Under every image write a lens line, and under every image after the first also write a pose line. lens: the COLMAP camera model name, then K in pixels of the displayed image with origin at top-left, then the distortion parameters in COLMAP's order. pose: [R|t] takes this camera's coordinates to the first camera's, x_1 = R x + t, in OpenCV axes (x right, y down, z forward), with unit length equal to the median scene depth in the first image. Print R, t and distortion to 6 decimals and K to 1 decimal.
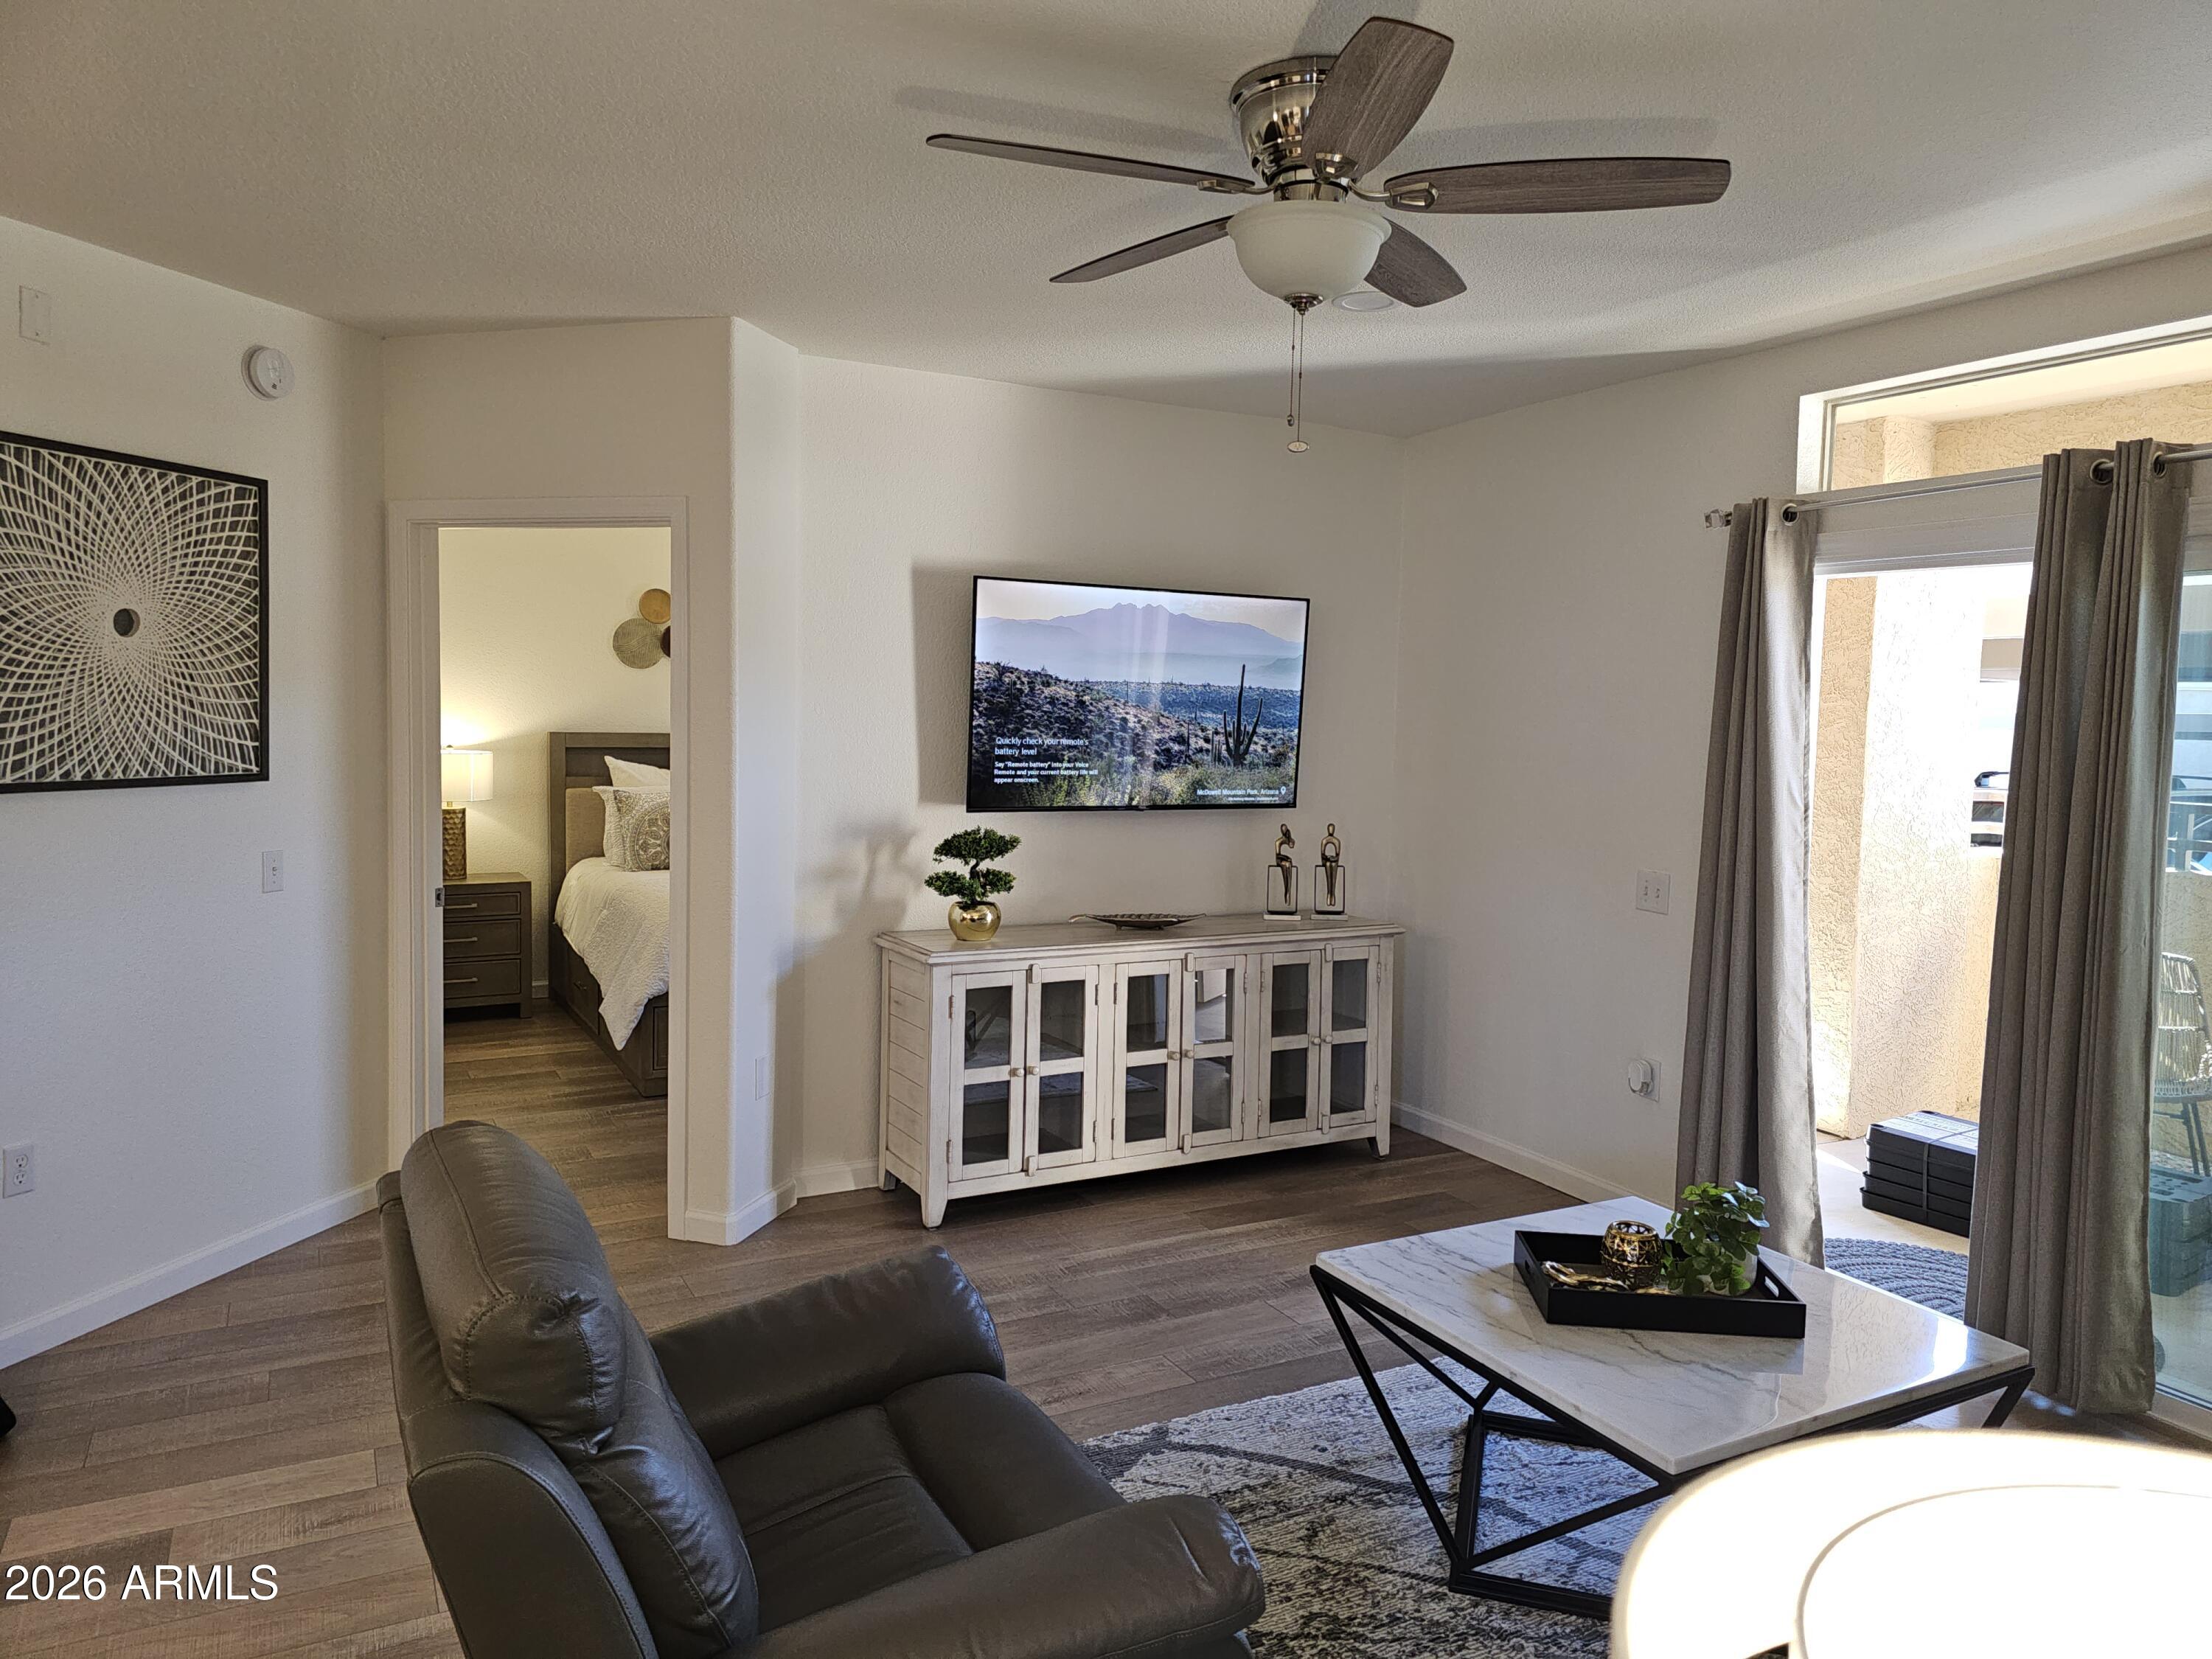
lens RADIAL K [[1482.5, 0, 1116.3], [0, 1482.5, 834.4], [0, 0, 1]] dist [0.006093, 0.001684]
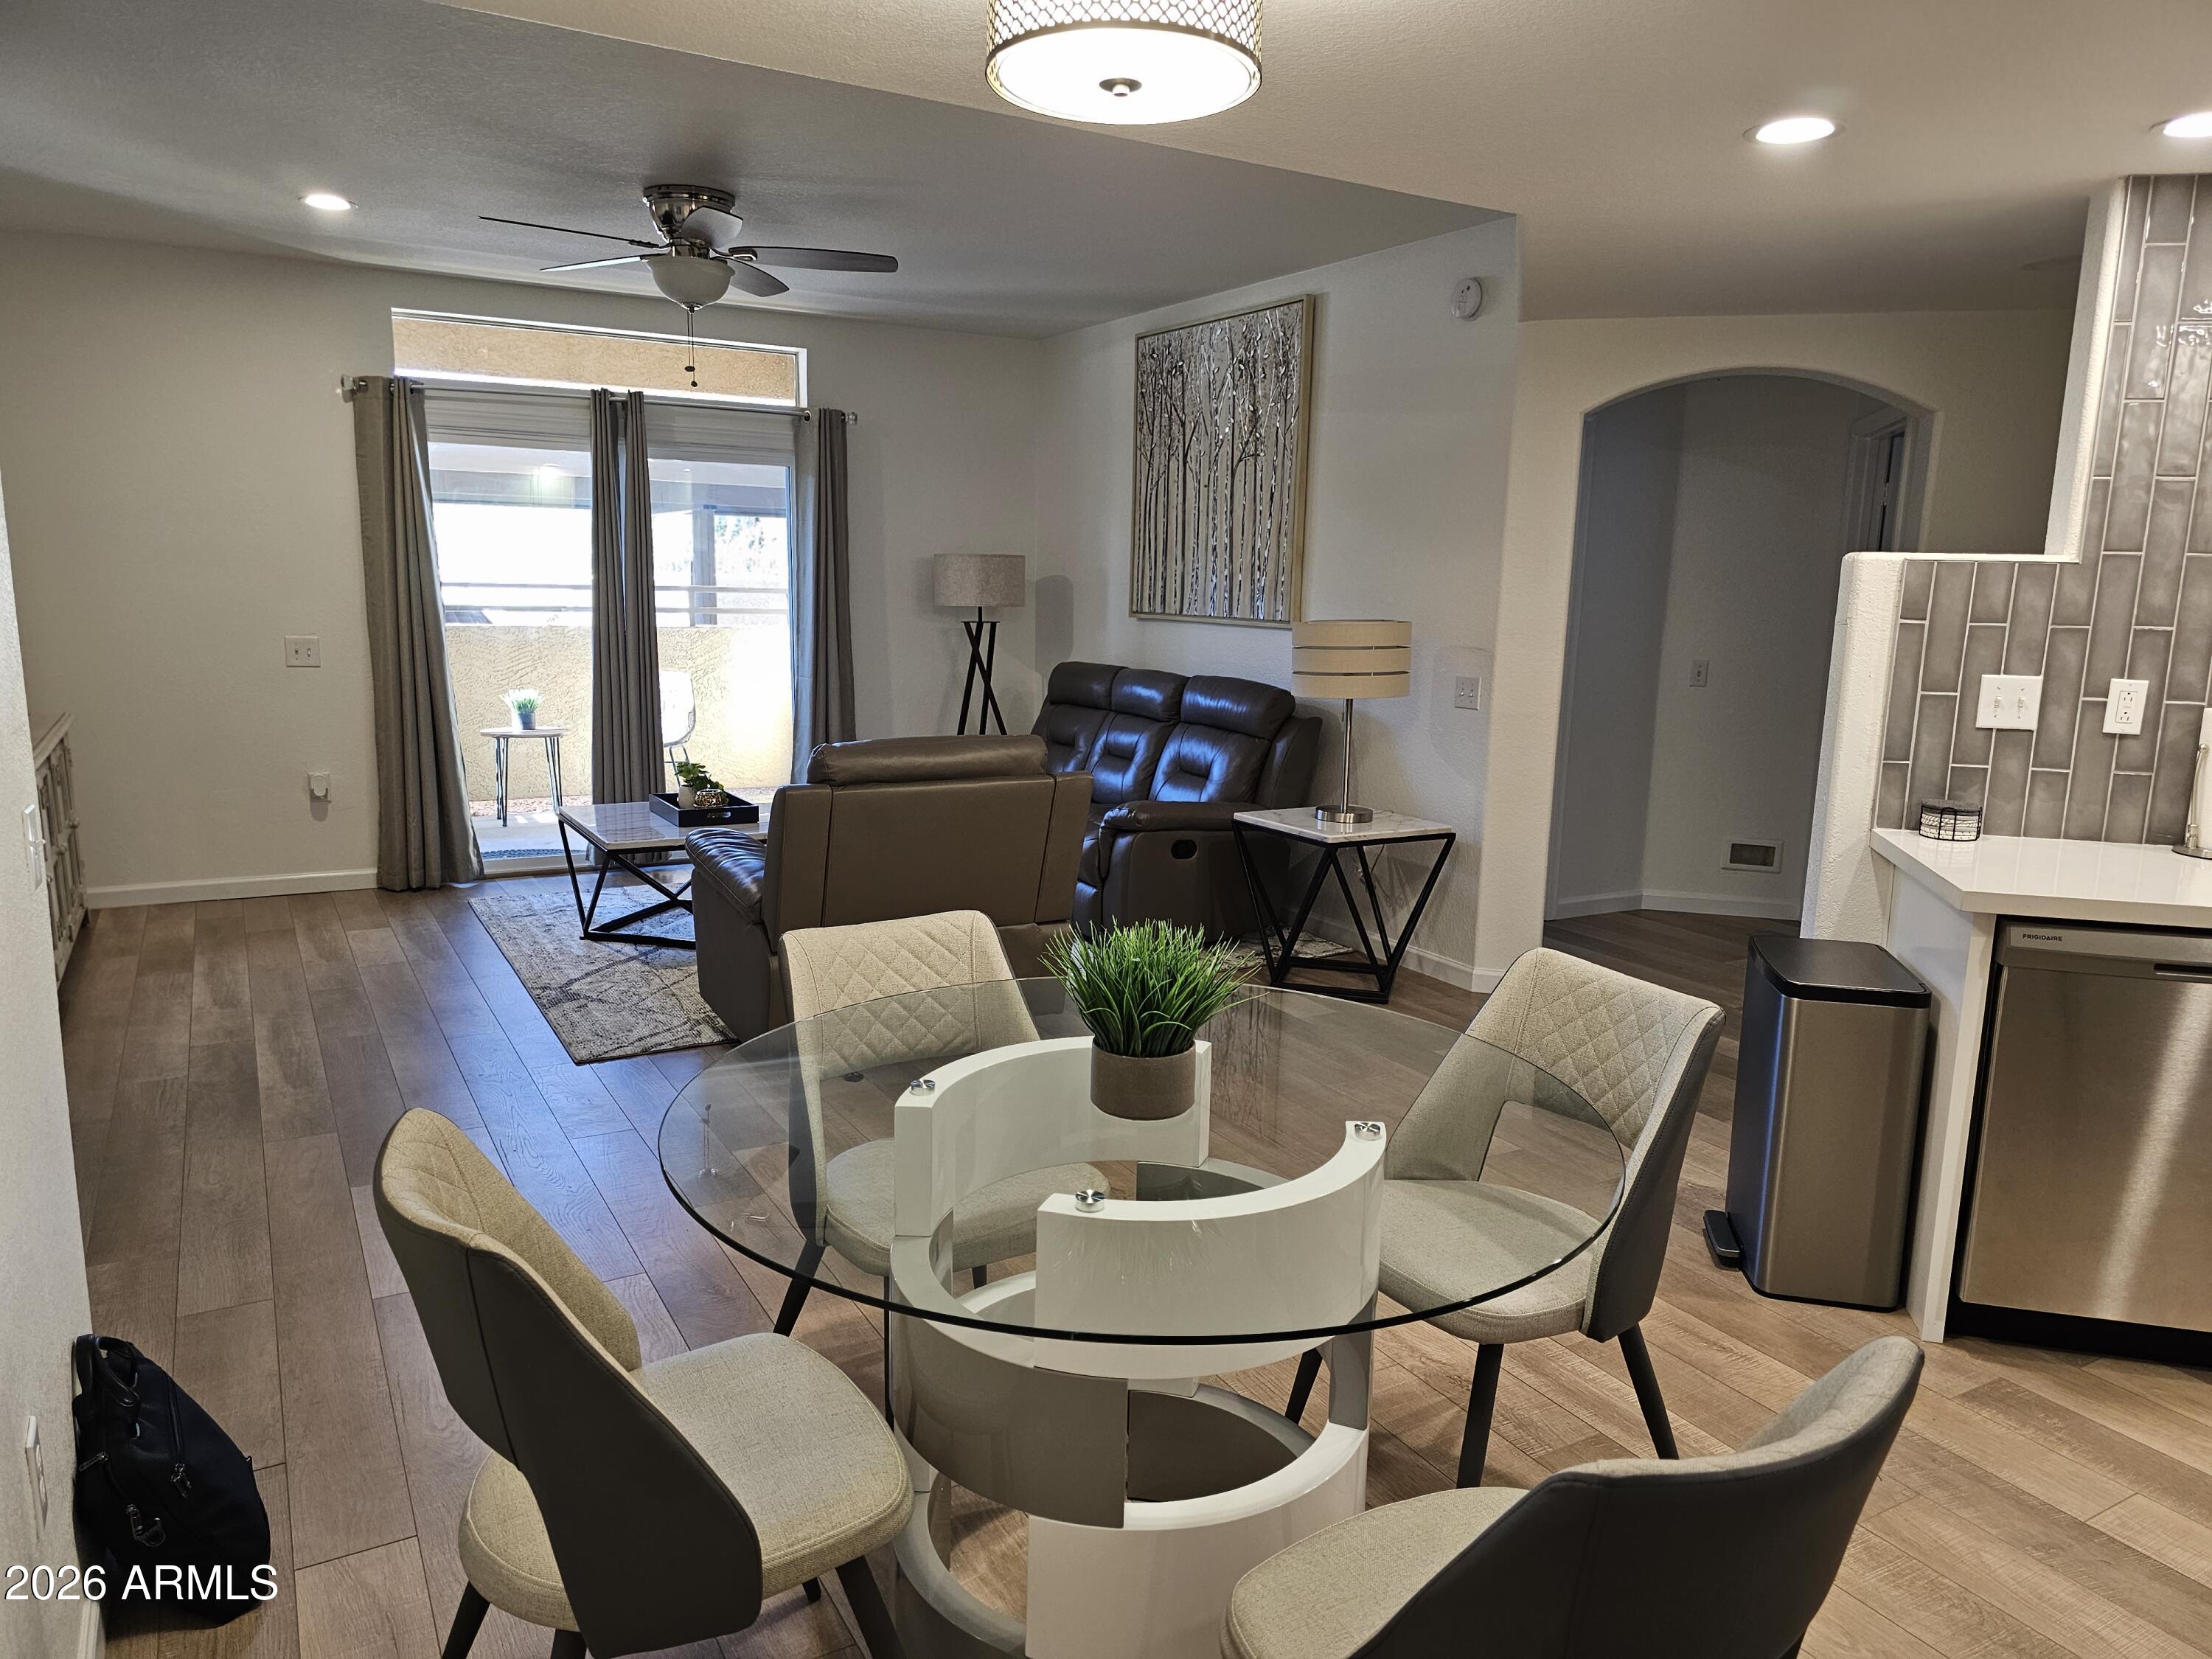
lens RADIAL K [[1482.5, 0, 1116.3], [0, 1482.5, 834.4], [0, 0, 1]] dist [0.006093, 0.001684]
pose [[-0.037498, -0.178118, 0.983294, -1.286653], [0.071086, 0.981018, 0.180416, 0.006412], [-0.996765, 0.076664, -0.024124, 0.368492]]
